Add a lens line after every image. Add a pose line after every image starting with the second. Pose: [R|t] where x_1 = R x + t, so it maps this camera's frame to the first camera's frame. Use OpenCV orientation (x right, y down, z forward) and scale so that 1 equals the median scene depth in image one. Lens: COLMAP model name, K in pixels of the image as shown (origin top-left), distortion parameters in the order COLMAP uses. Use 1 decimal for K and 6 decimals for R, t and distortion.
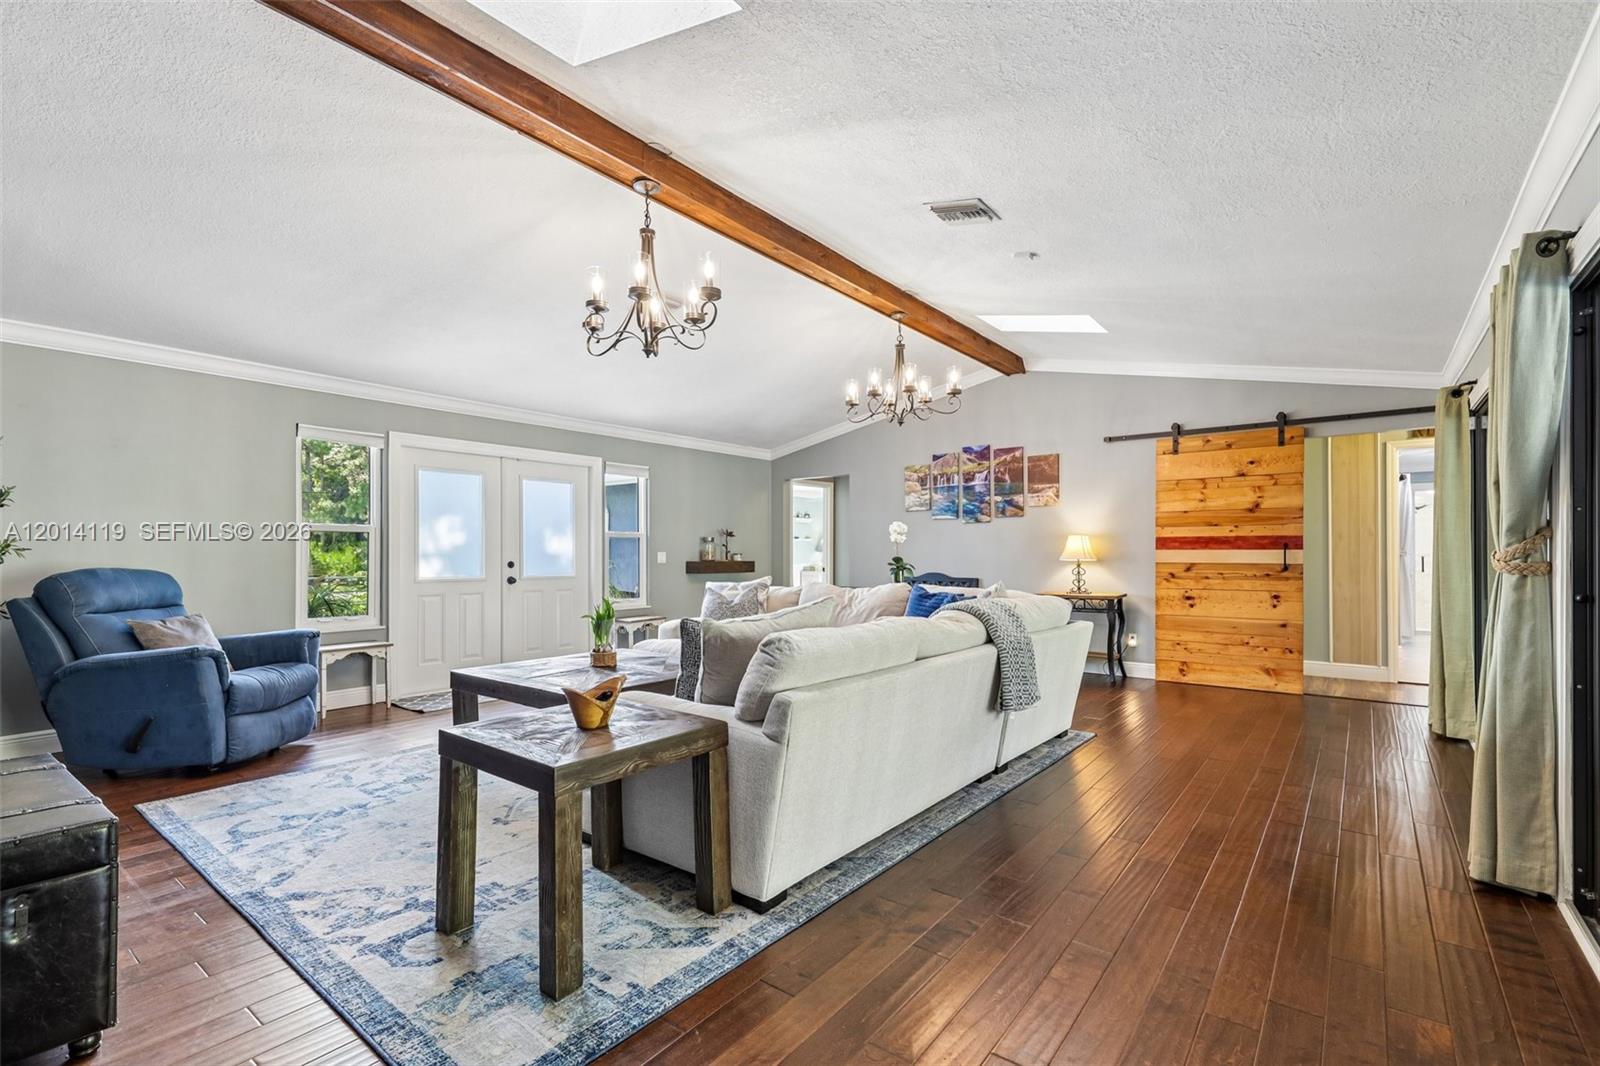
lens RADIAL K [[721.2, 0, 779.3], [0, 721.2, 545.4], [0, 0, 1]] dist [0.015966, -0.004049]
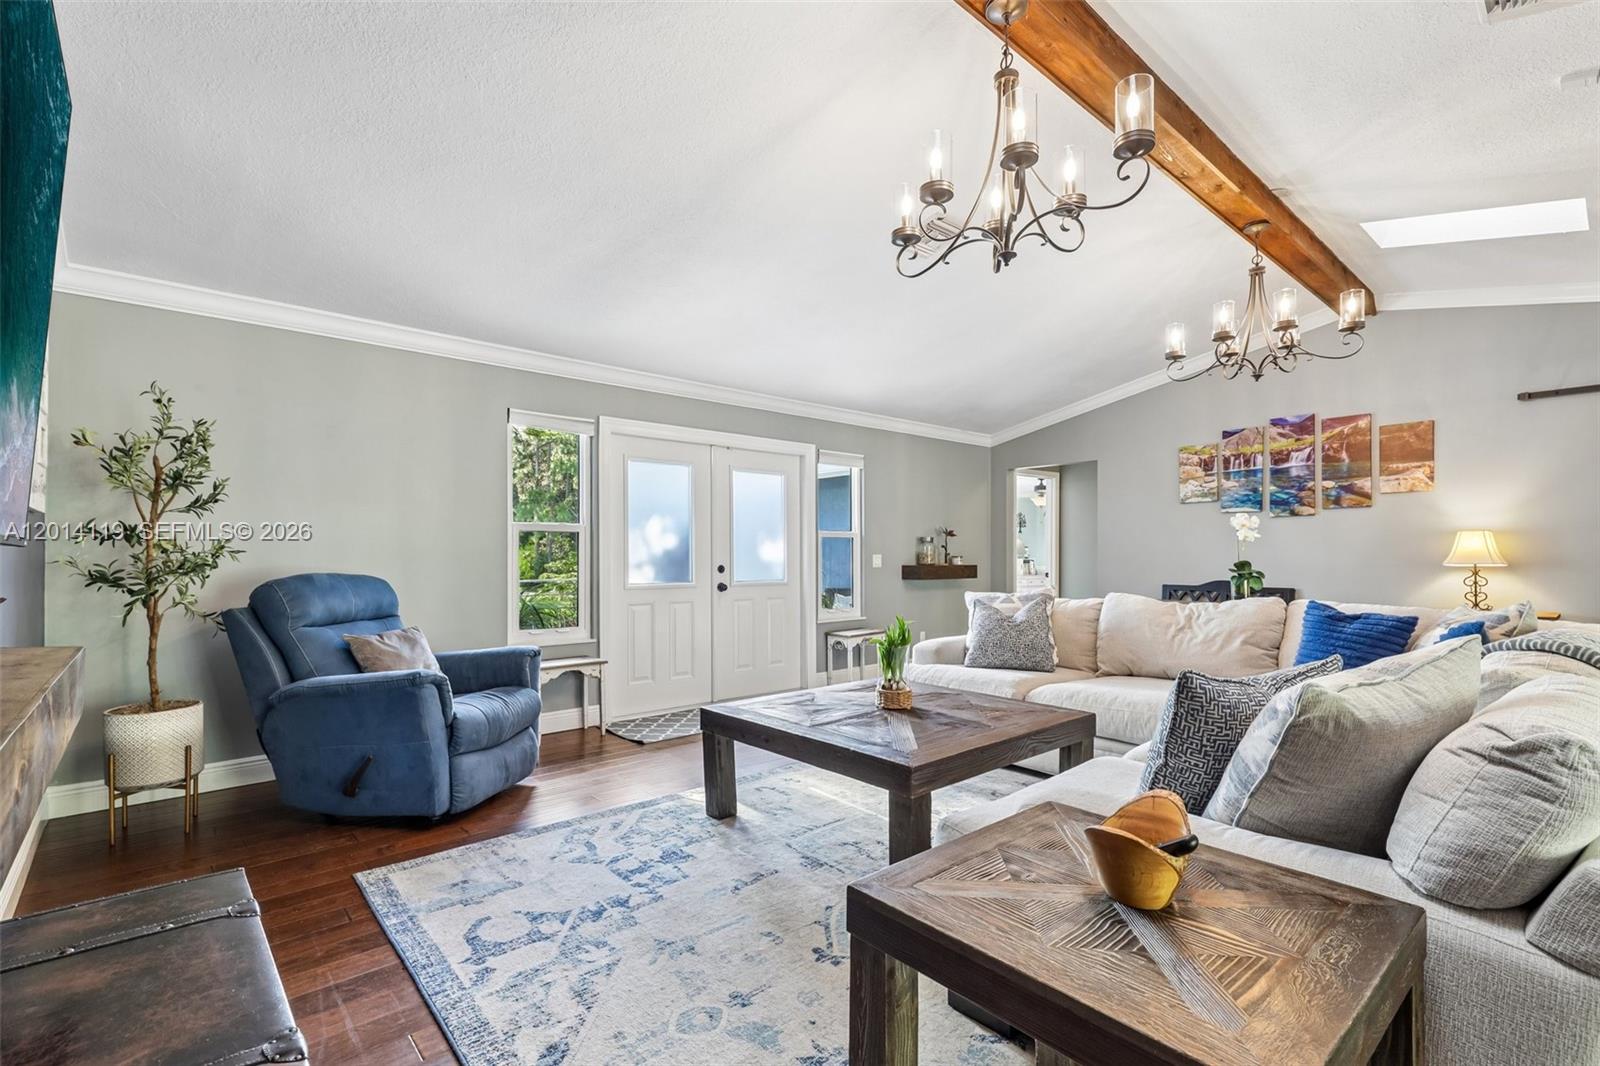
lens RADIAL K [[721.2, 0, 770.3], [0, 721.2, 552.4], [0, 0, 1]] dist [0.015966, -0.004049]
pose [[0.981111, -0.000666, -0.193442, -0.181728], [0.001803, 0.999982, 0.005698, 0.002346], [0.193435, -0.005939, 0.981095, 0.199742]]
